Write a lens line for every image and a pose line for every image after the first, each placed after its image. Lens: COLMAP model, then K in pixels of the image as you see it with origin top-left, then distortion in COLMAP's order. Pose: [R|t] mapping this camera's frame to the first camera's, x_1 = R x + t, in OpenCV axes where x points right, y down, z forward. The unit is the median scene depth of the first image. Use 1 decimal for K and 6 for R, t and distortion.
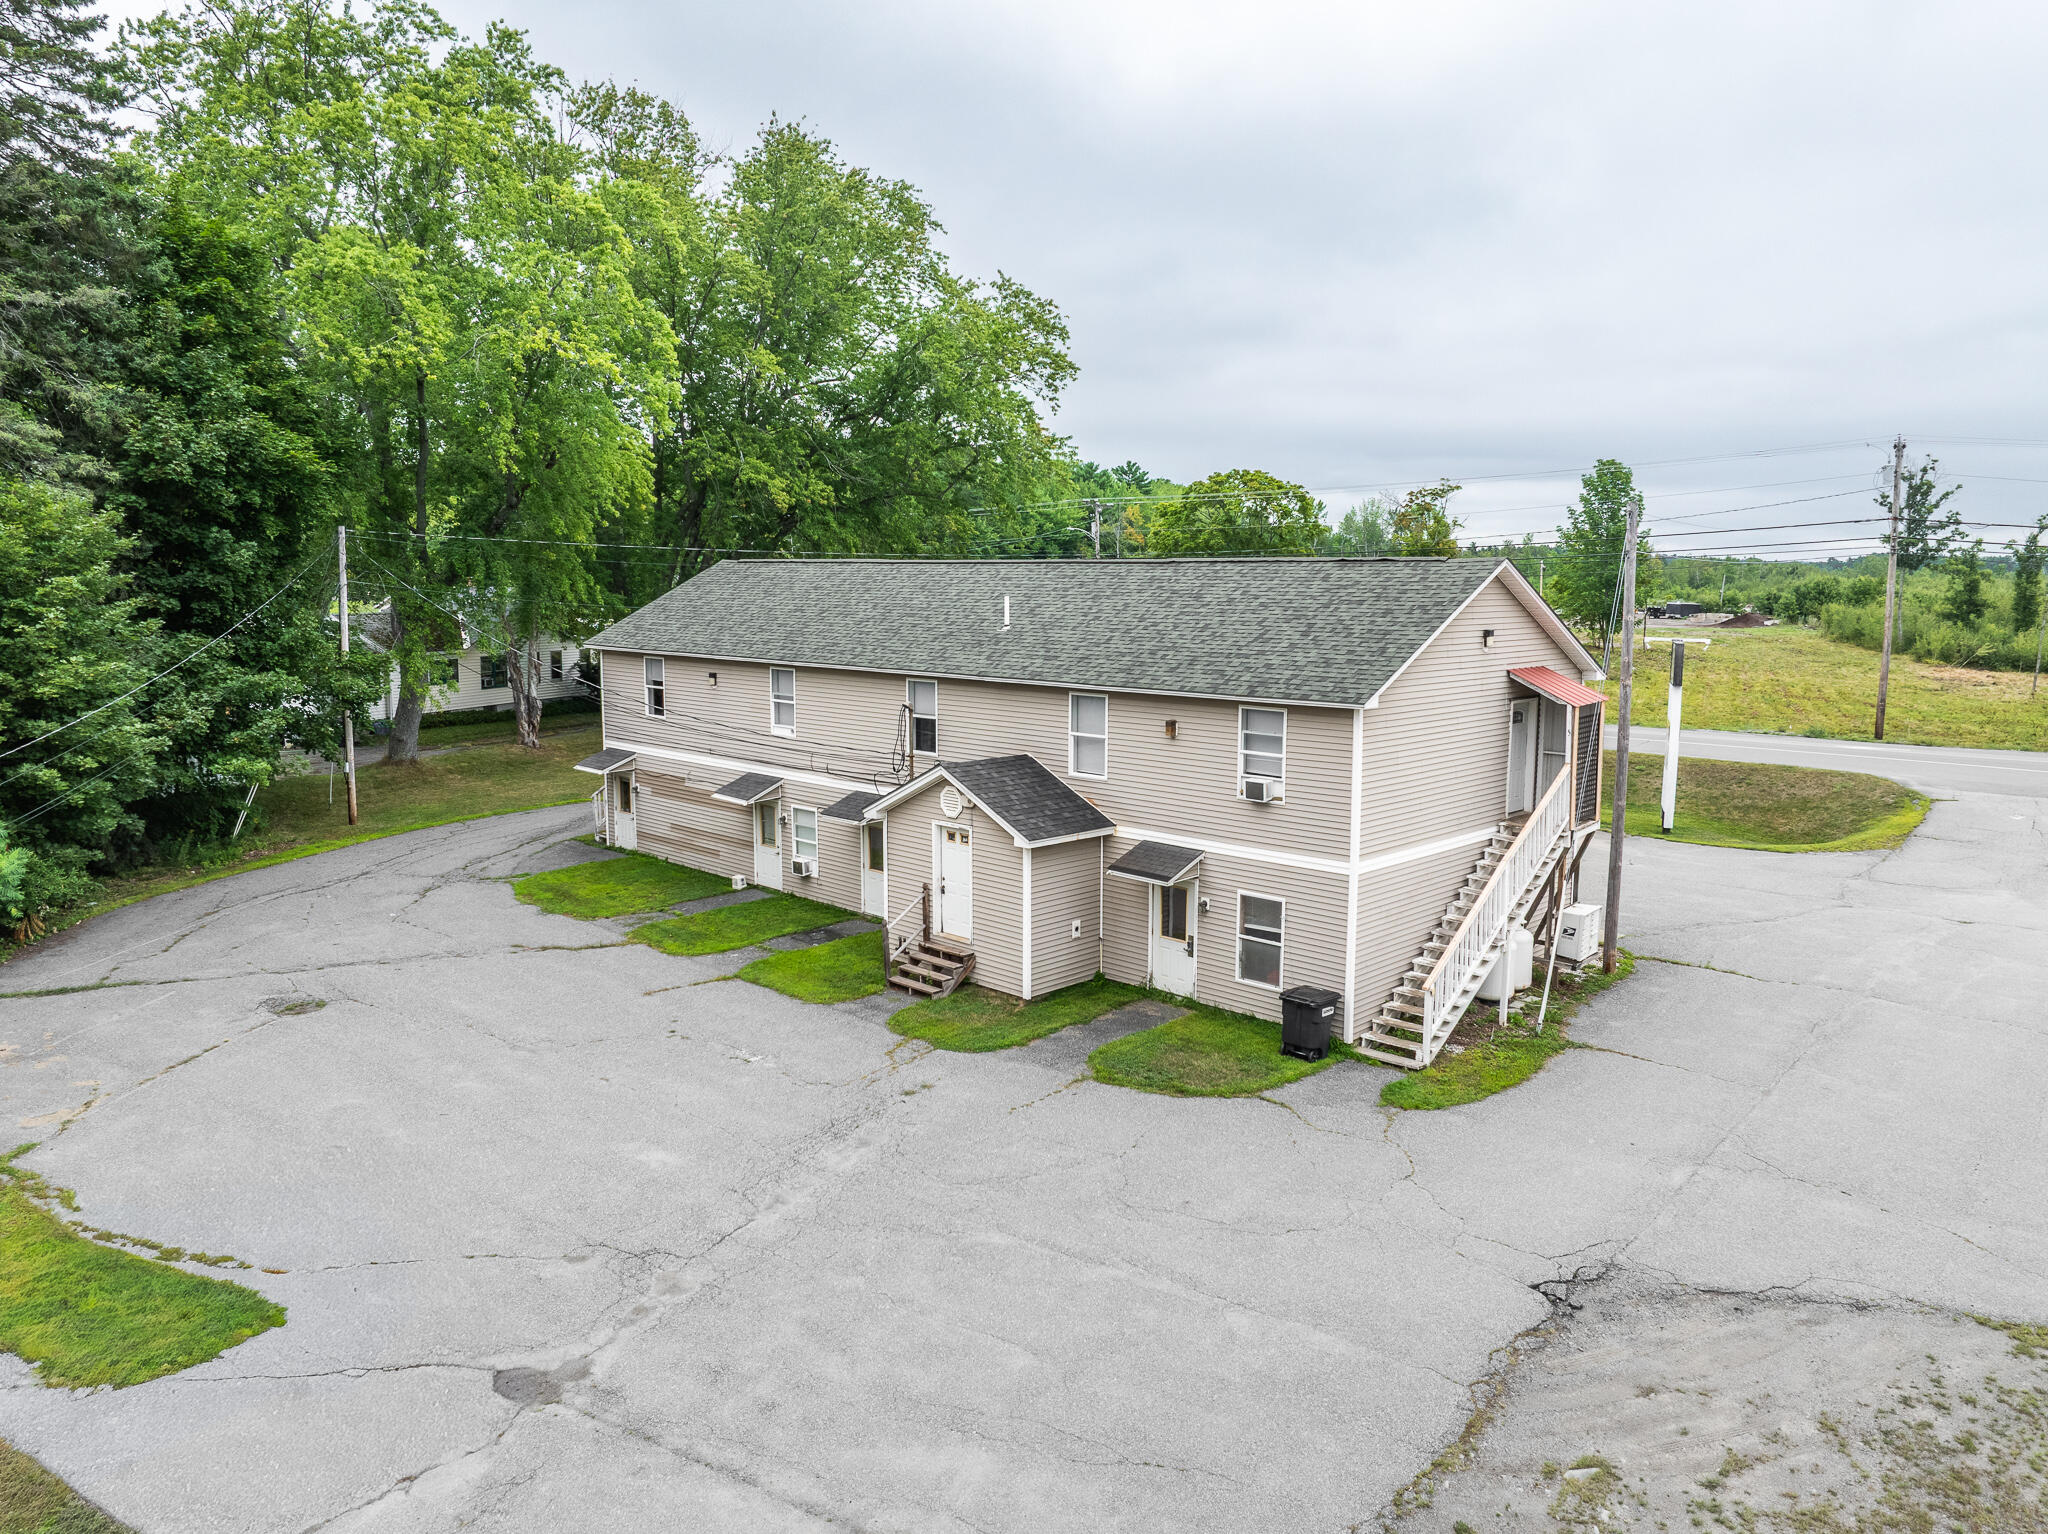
lens RADIAL K [[1421.5, 0, 964.6], [0, 1421.5, 761.6], [0, 0, 1]] dist [-0.085449, 0.039016]
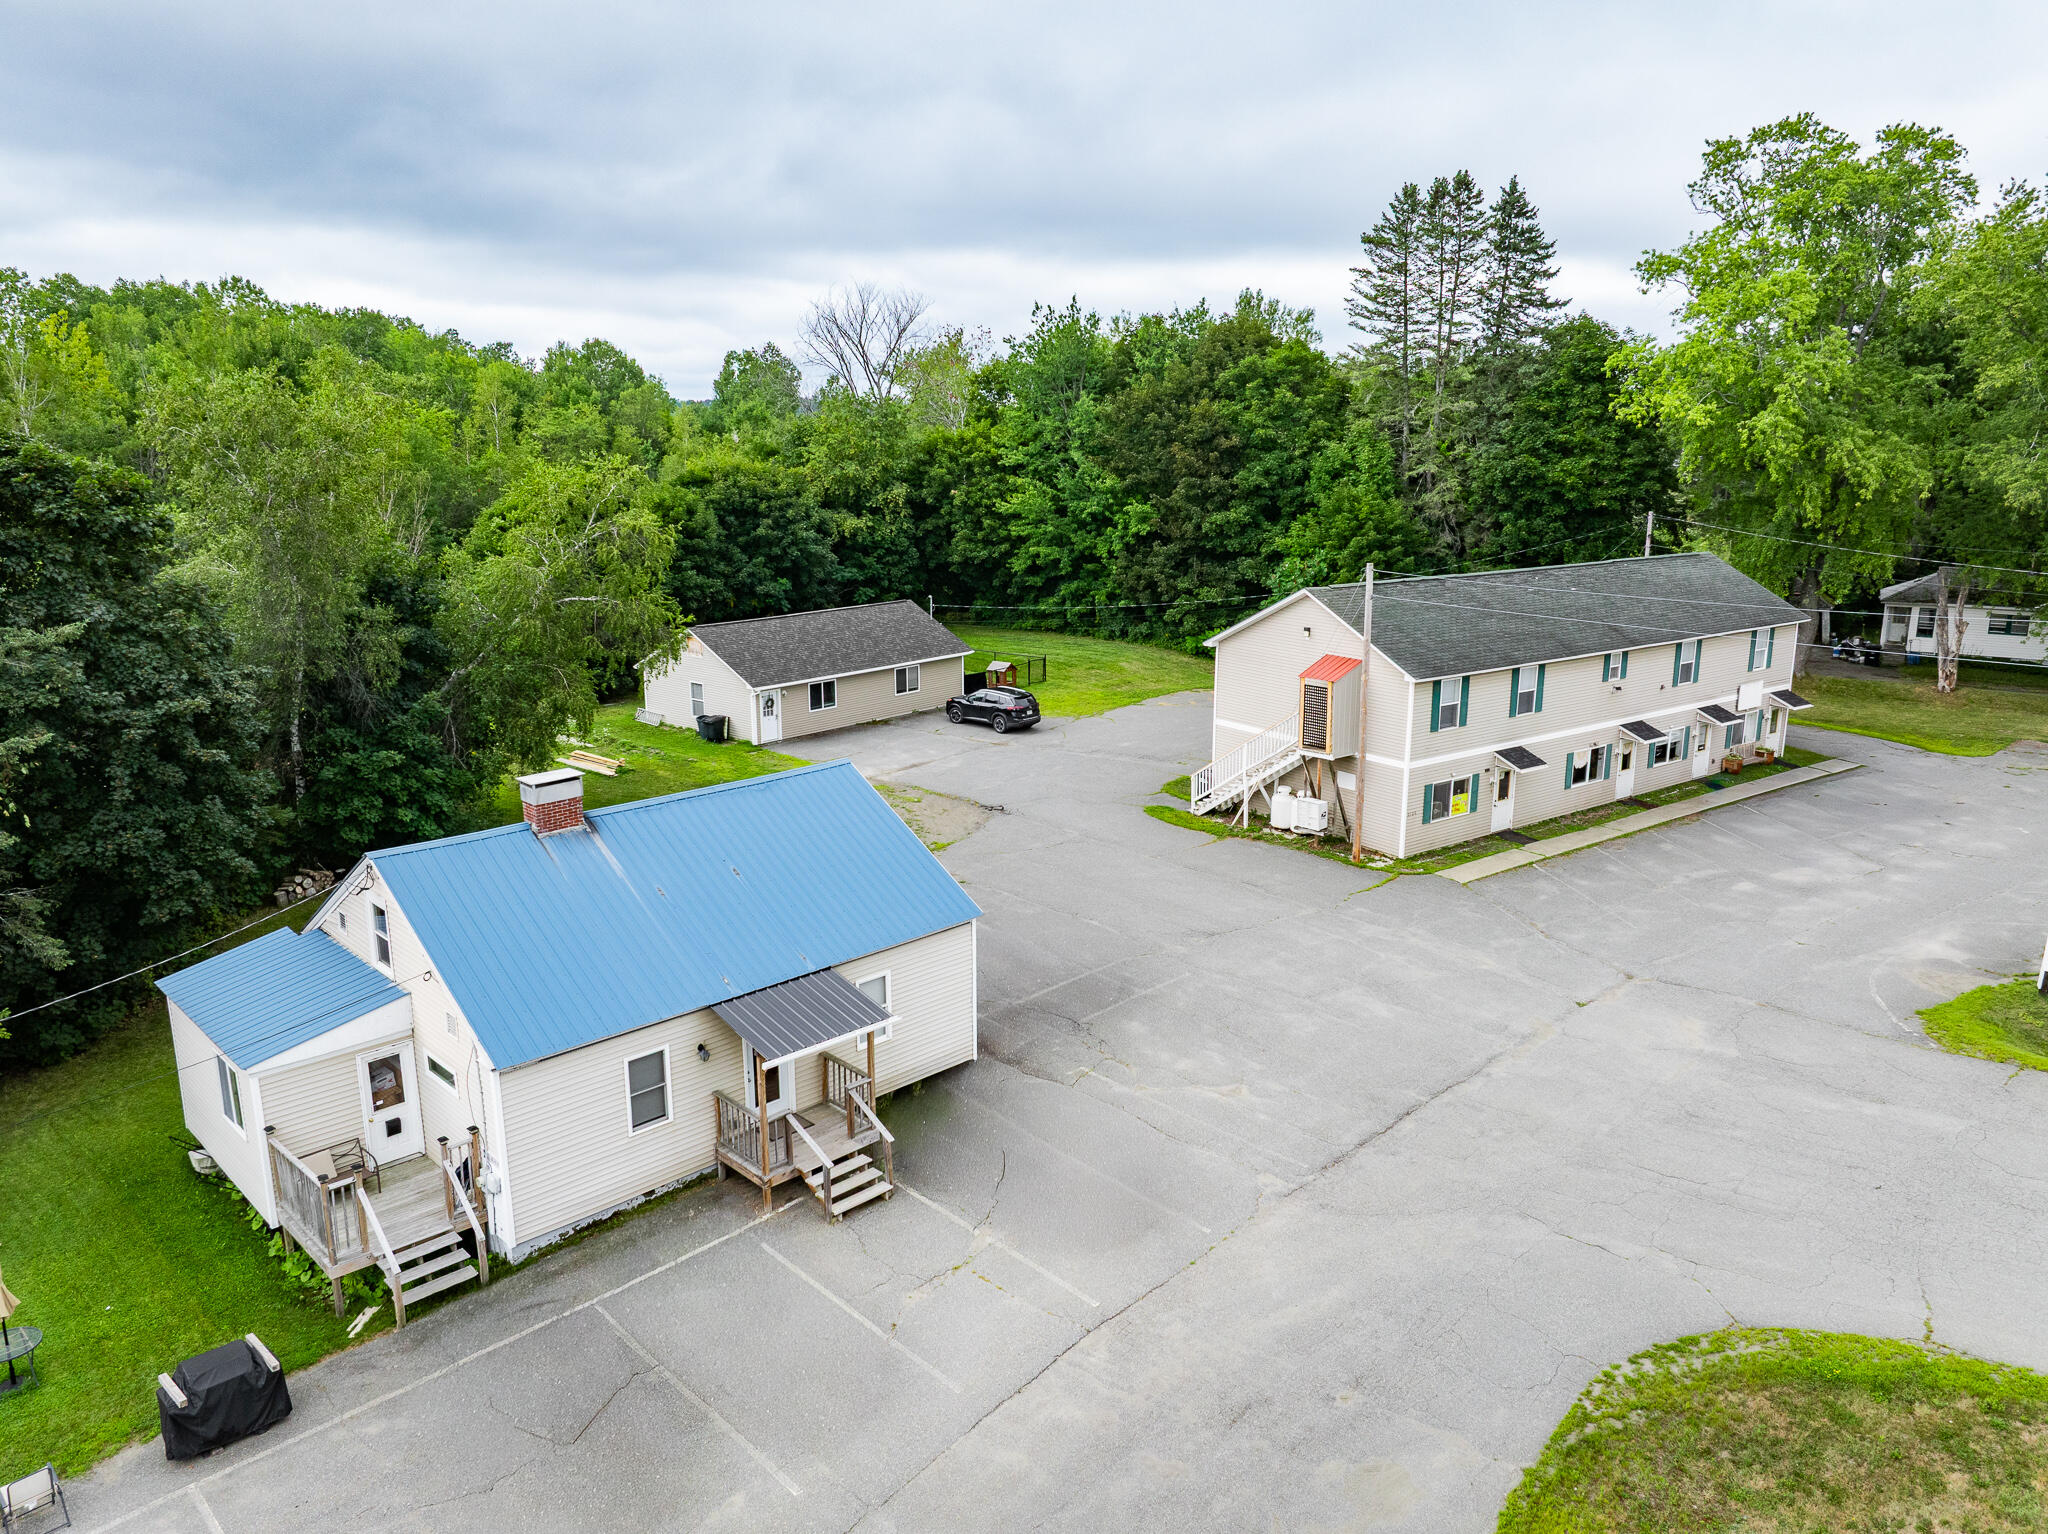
lens RADIAL K [[1456.0, 0, 935.5], [0, 1456.0, 761.4], [0, 0, 1]] dist [-0.034091, -0.003576]
pose [[-0.155019, 0.231821, -0.960327, 4.142774], [-0.137162, 0.957613, 0.253307, -0.603971], [0.978343, 0.170988, -0.116651, 1.441324]]
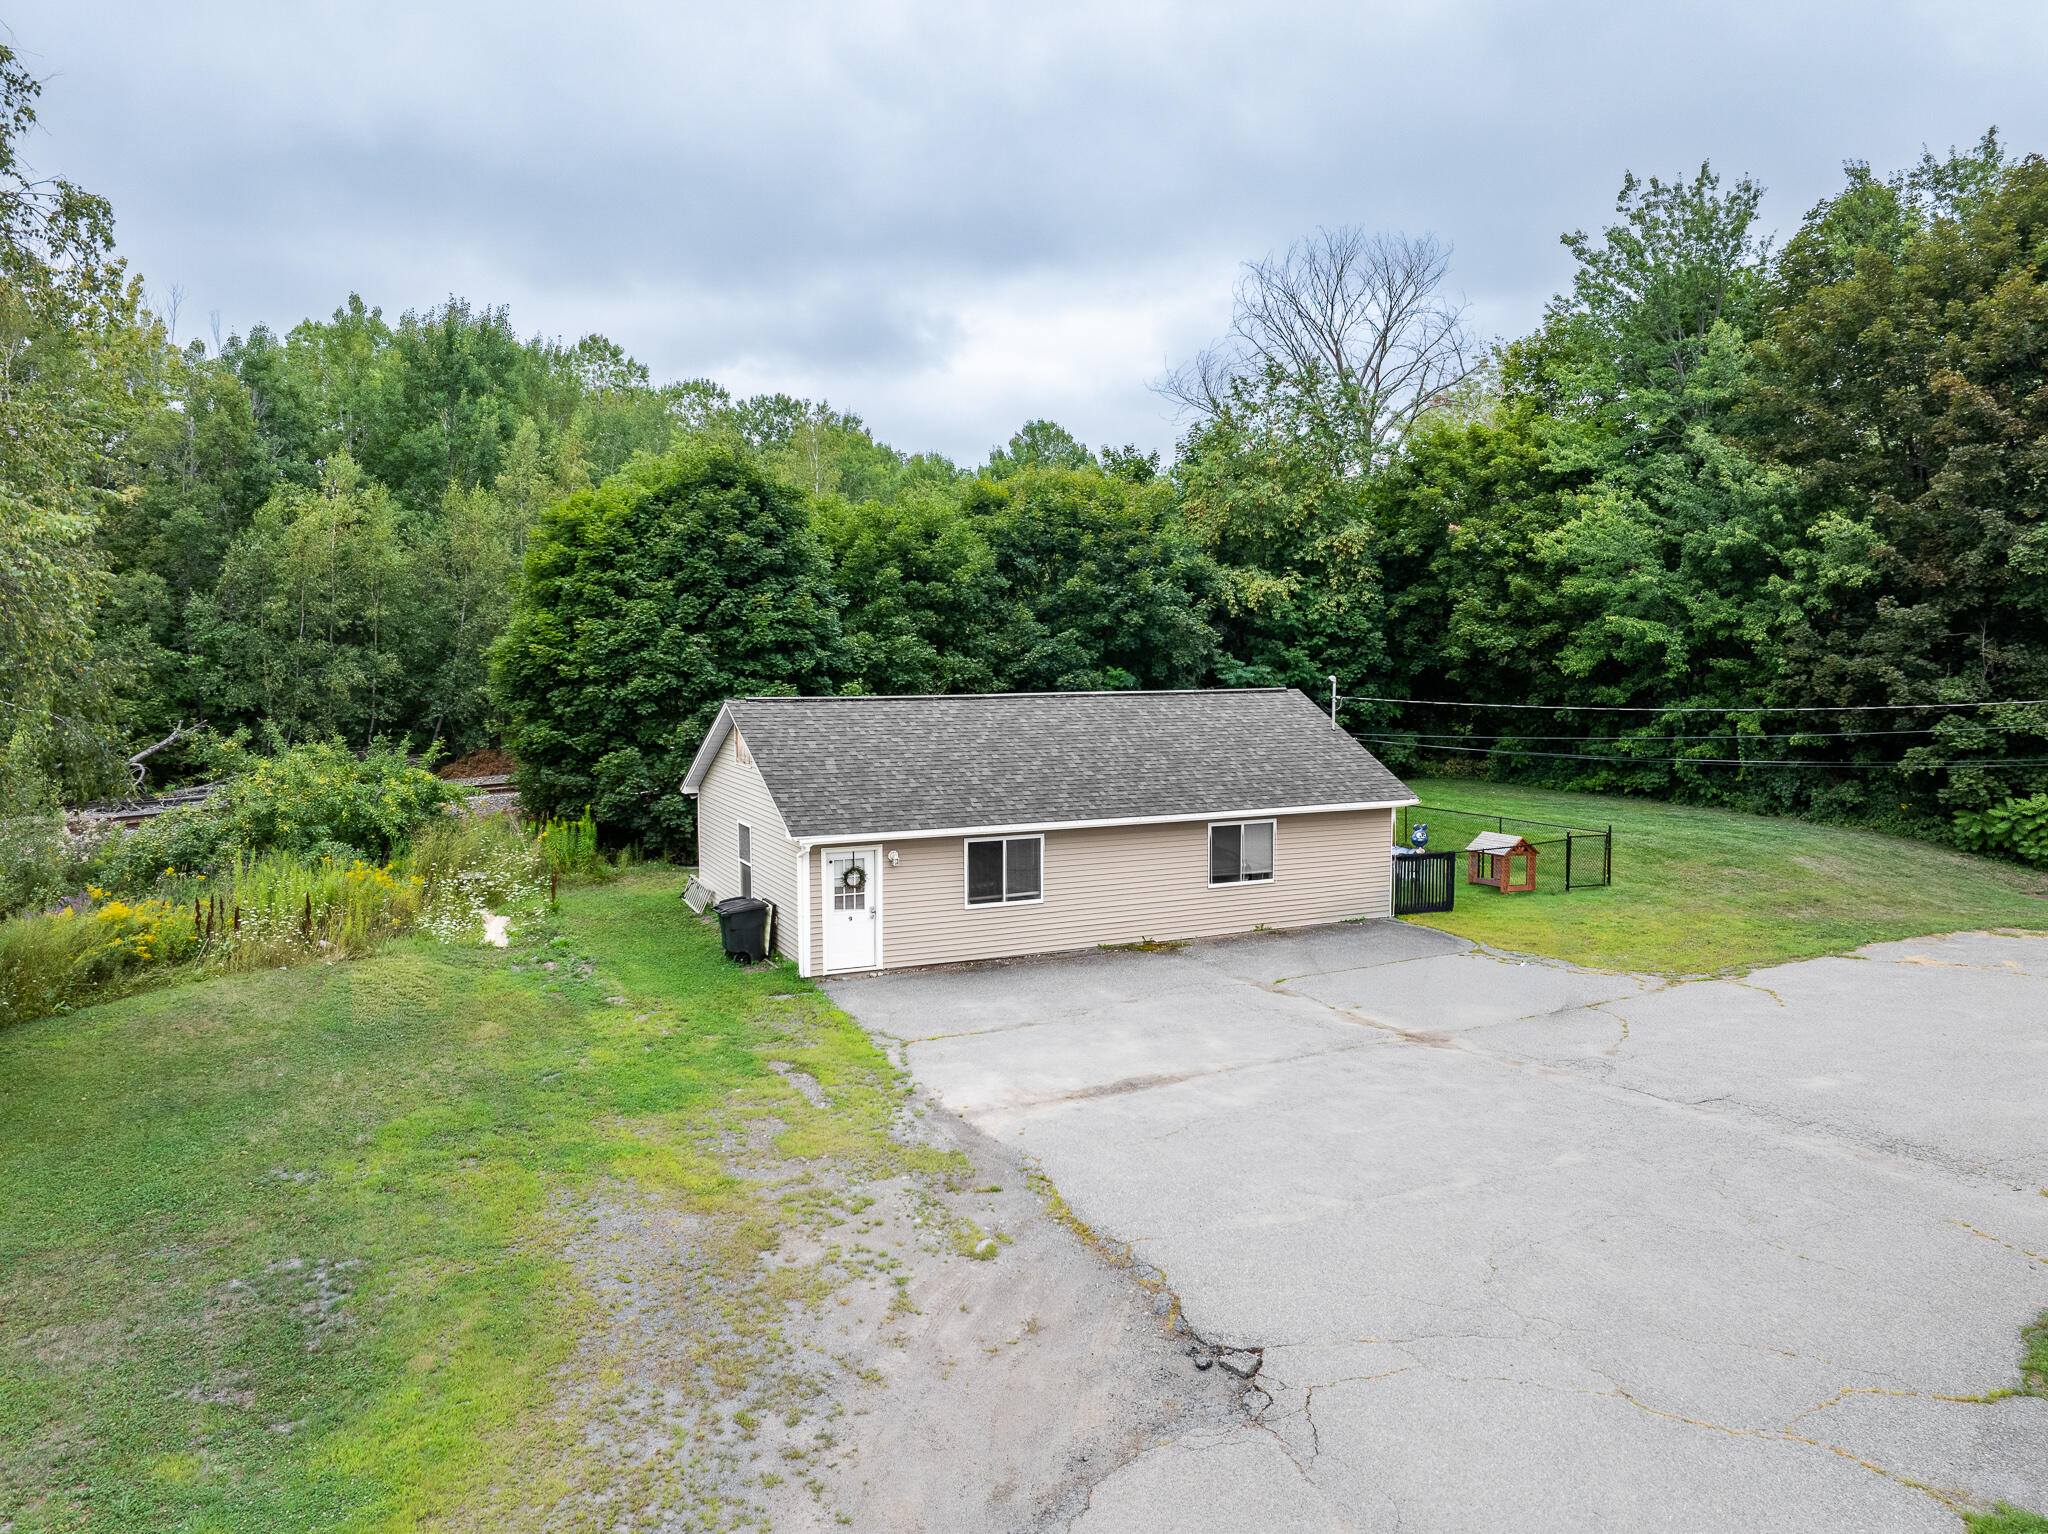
lens RADIAL K [[1421.5, 0, 964.6], [0, 1421.5, 761.6], [0, 0, 1]] dist [-0.085449, 0.039016]
pose [[-0.531304, 0.082244, -0.843179, 1.287608], [-0.119218, 0.978114, 0.170527, -0.037224], [0.838751, 0.191124, -0.509872, 1.405624]]
